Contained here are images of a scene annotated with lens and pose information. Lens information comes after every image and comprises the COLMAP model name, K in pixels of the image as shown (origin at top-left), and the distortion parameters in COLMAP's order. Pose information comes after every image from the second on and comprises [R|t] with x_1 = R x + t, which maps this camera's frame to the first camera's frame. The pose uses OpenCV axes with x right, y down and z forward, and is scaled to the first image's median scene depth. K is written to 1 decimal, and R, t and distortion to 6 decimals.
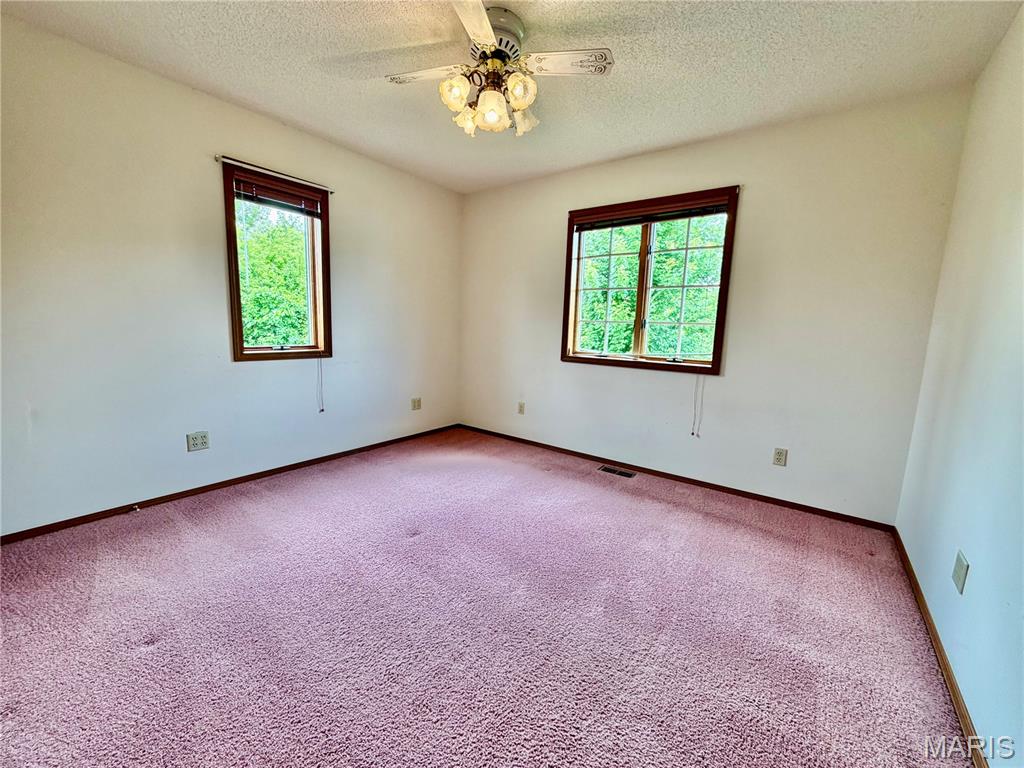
lens RADIAL K [[401.9, 0, 500.8], [0, 401.9, 380.1], [0, 0, 1]] dist [-0.001398, -0.000170]
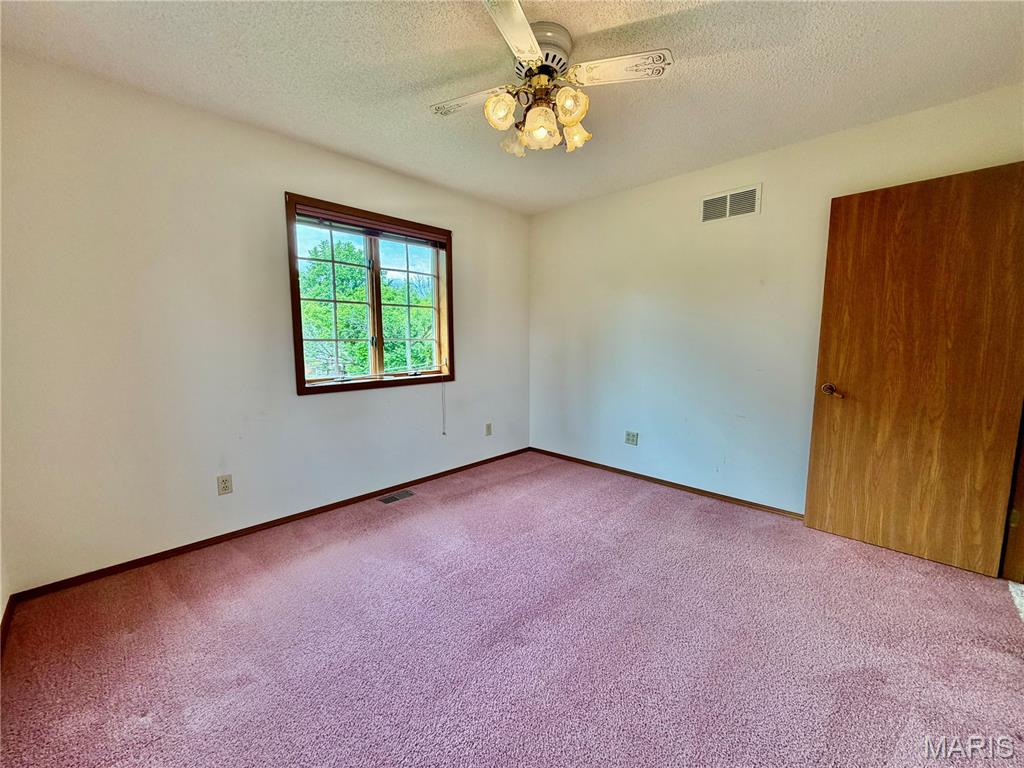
lens RADIAL K [[406.3, 0, 511.6], [0, 406.3, 386.0], [0, 0, 1]] dist [0.000805, -0.000432]
pose [[0.117797, -0.141376, 0.982922, -0.604583], [0.141608, 0.982090, 0.124286, -0.114893], [-0.982889, 0.124549, 0.135708, 0.586041]]
